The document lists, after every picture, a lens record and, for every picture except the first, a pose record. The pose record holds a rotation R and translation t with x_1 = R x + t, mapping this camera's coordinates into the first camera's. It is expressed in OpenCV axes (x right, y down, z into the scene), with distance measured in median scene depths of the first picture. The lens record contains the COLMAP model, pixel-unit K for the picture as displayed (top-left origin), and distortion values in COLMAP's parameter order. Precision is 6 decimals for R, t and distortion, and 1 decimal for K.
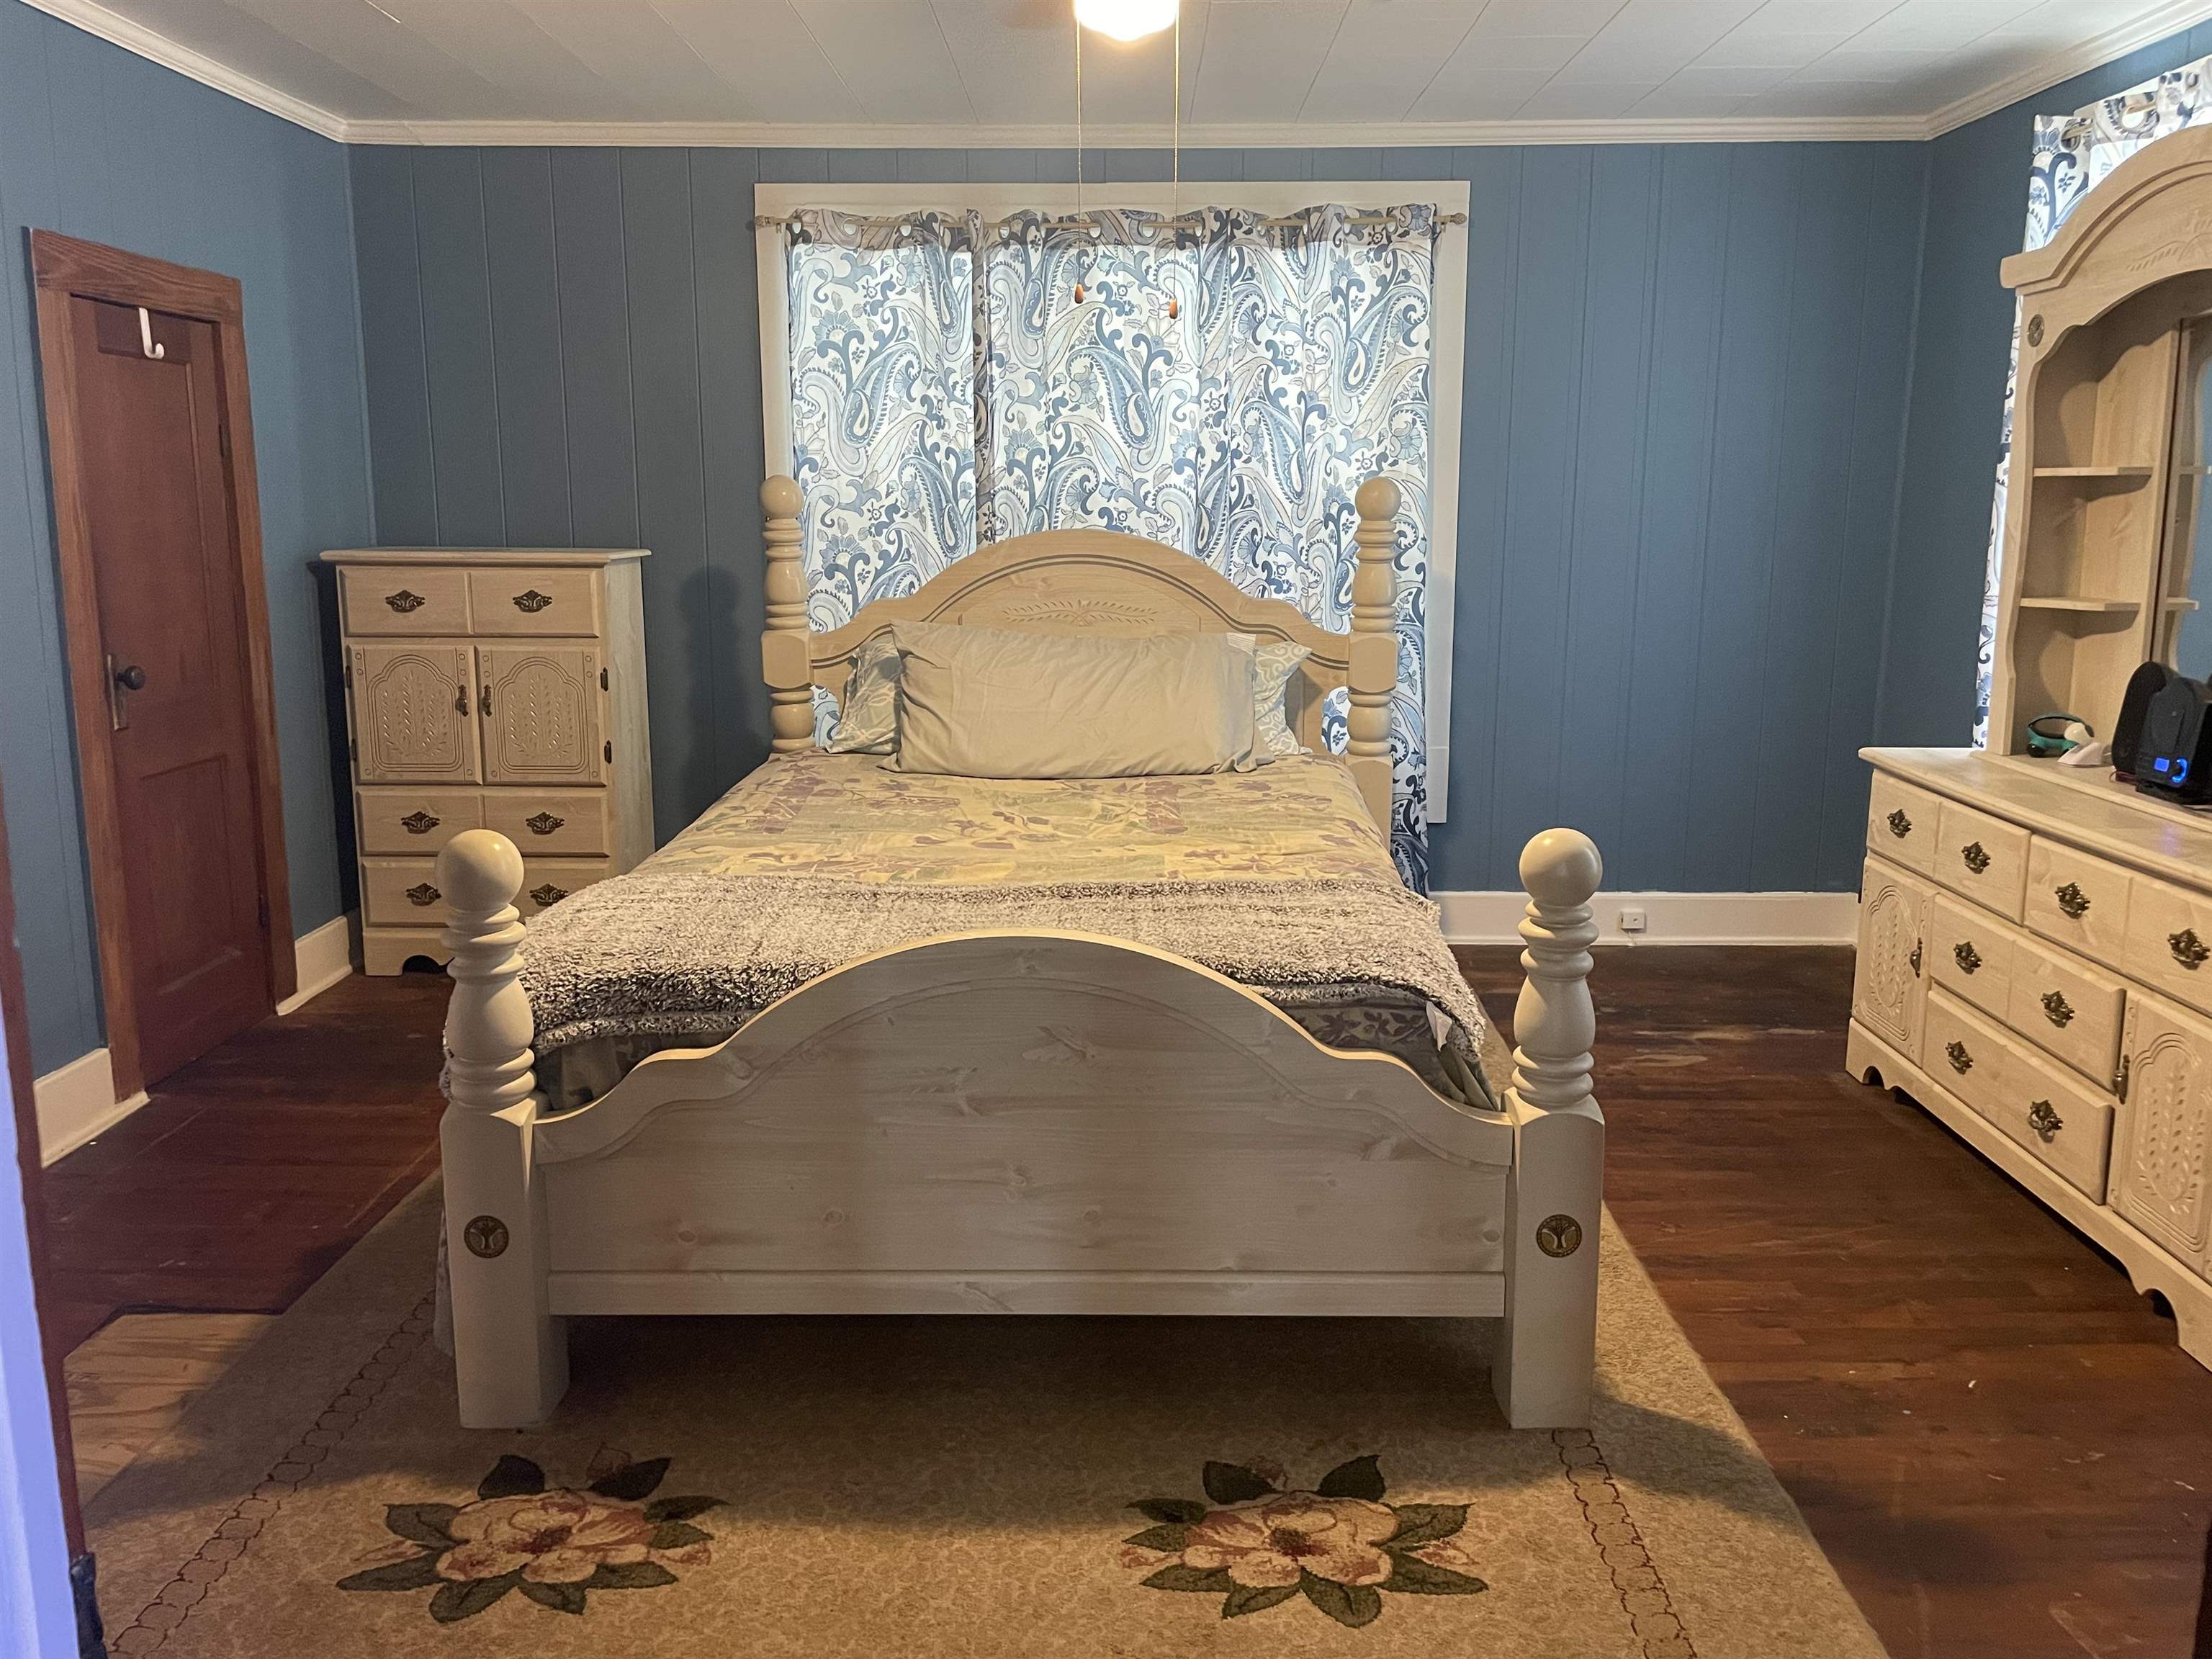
lens RADIAL K [[1674.0, 0, 1110.0], [0, 1674.0, 825.3], [0, 0, 1]] dist [0.086020, -0.121602]
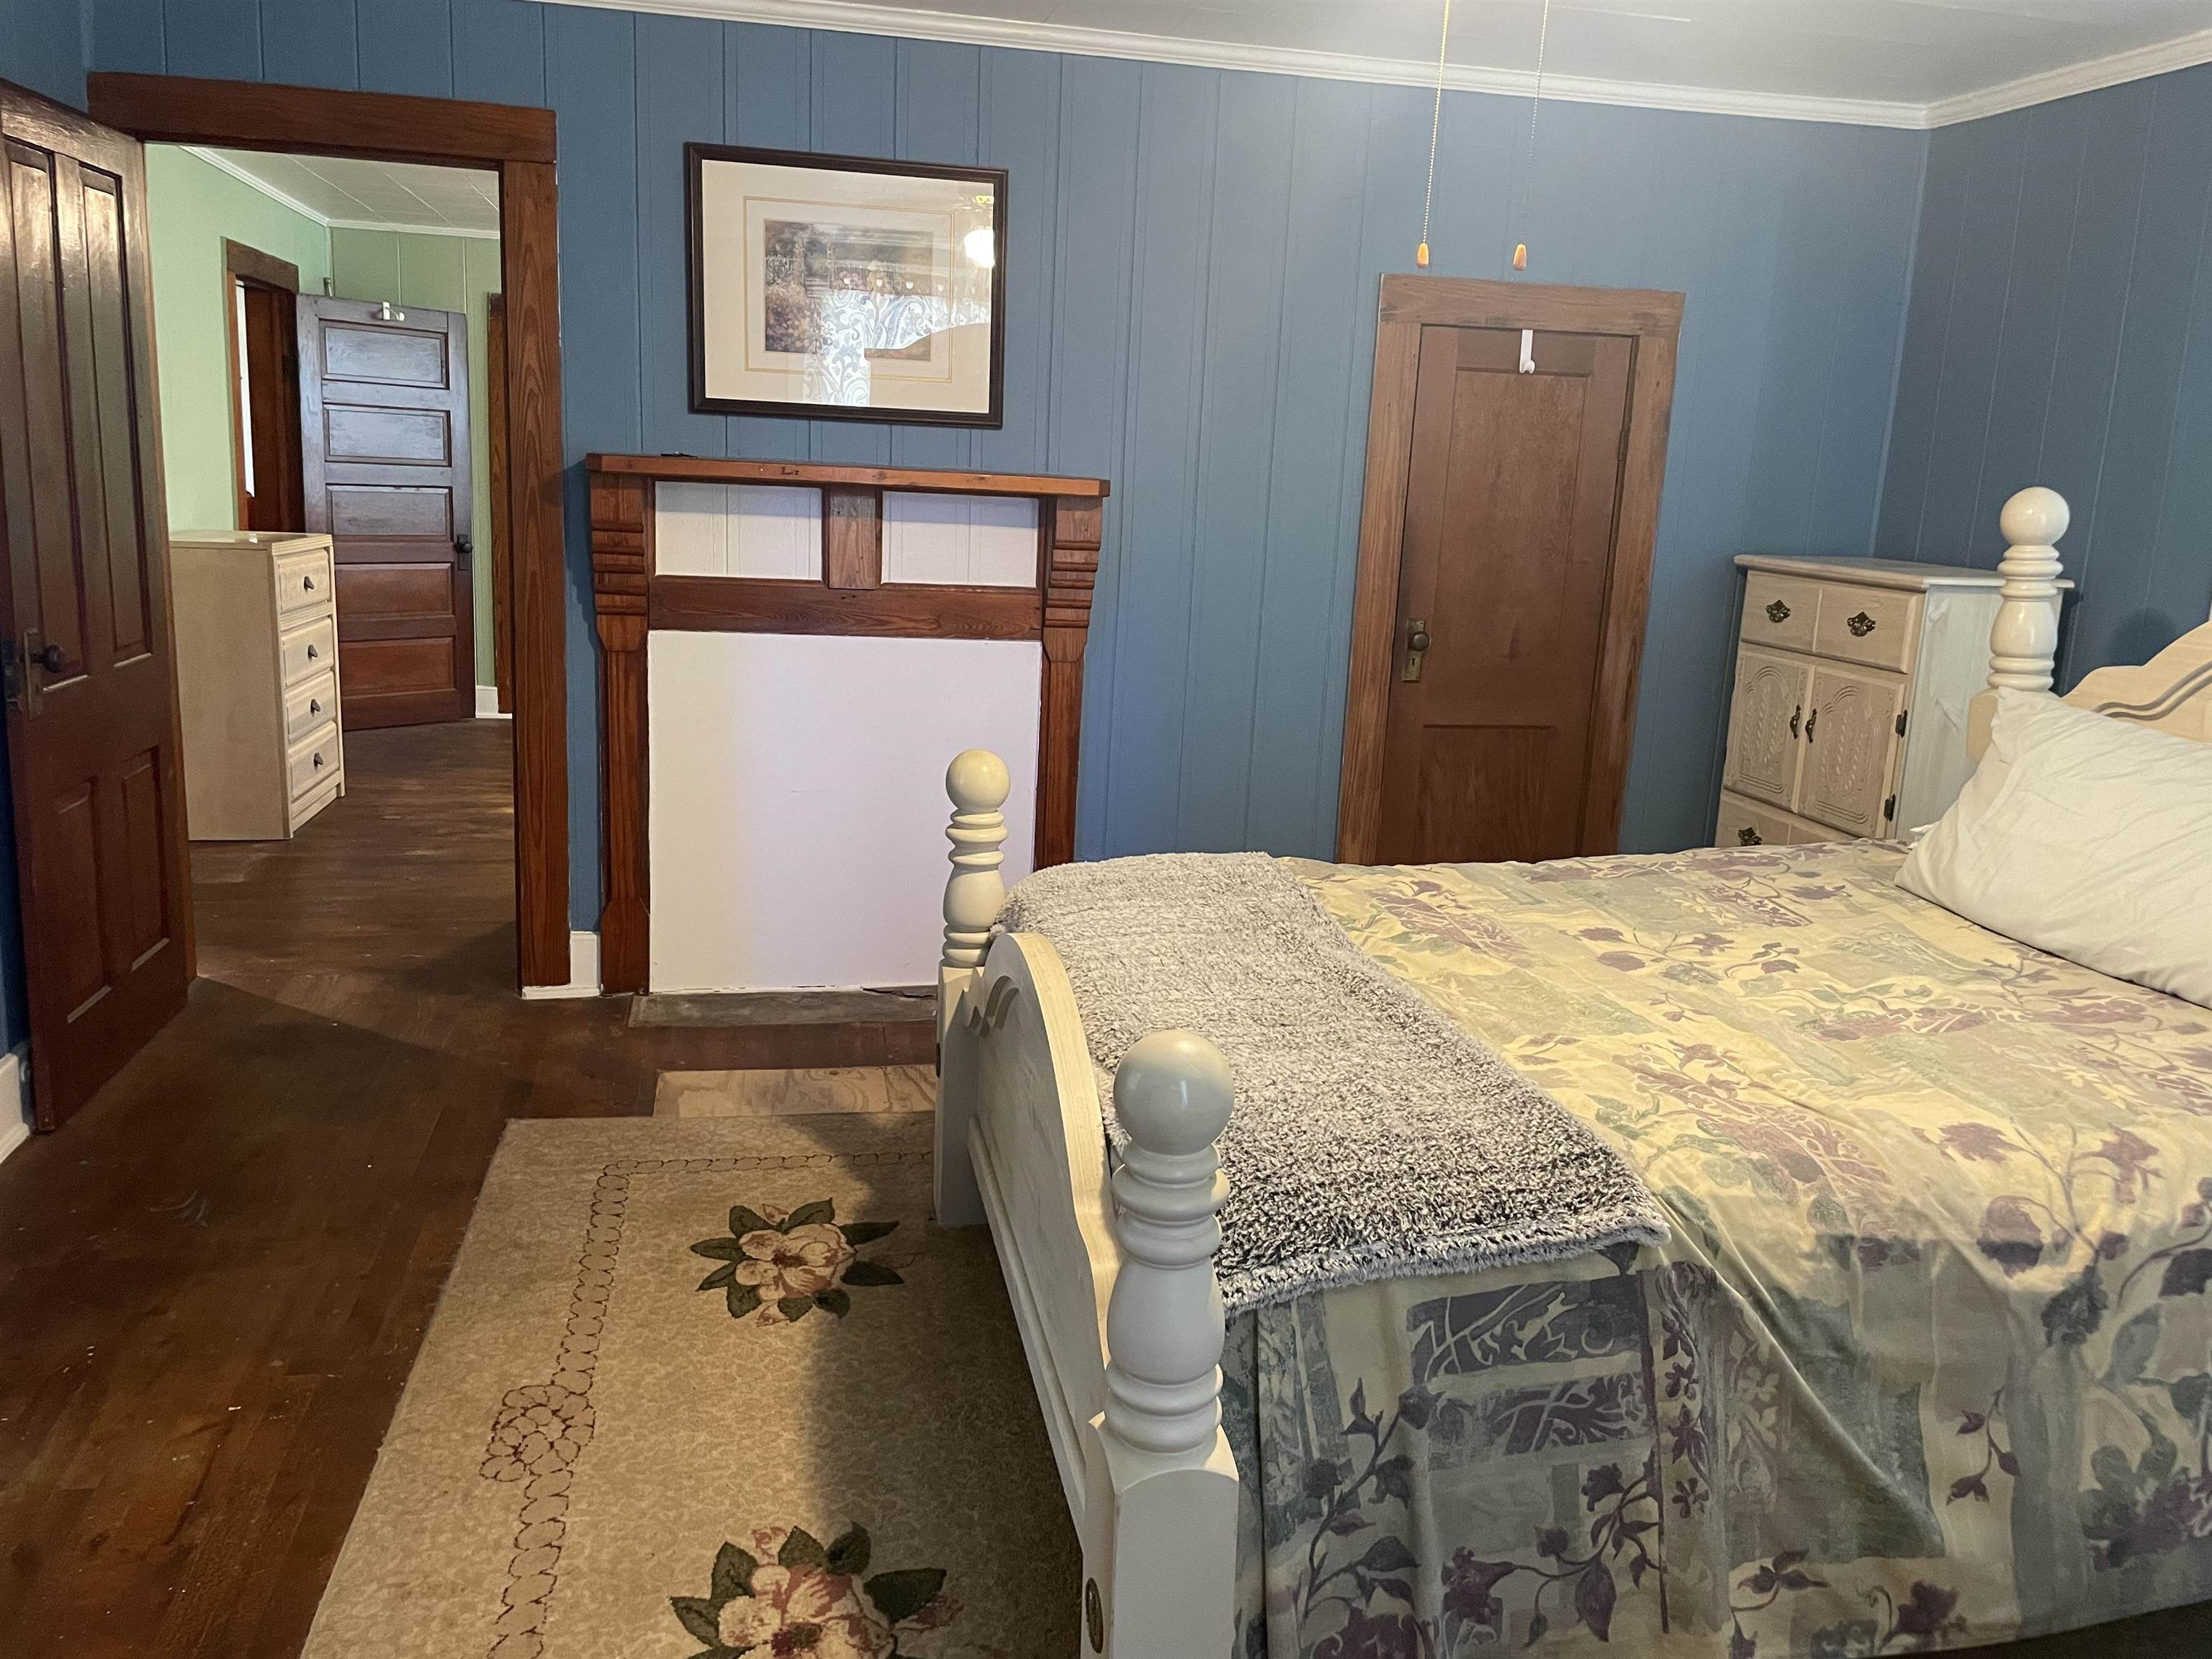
lens RADIAL K [[1674.0, 0, 1110.0], [0, 1674.0, 825.3], [0, 0, 1]] dist [0.086020, -0.121602]
pose [[0.210985, 0.218431, -0.952771, 0.863557], [-0.223216, 0.959725, 0.170595, -0.181759], [0.951661, 0.176681, 0.251245, 0.797411]]
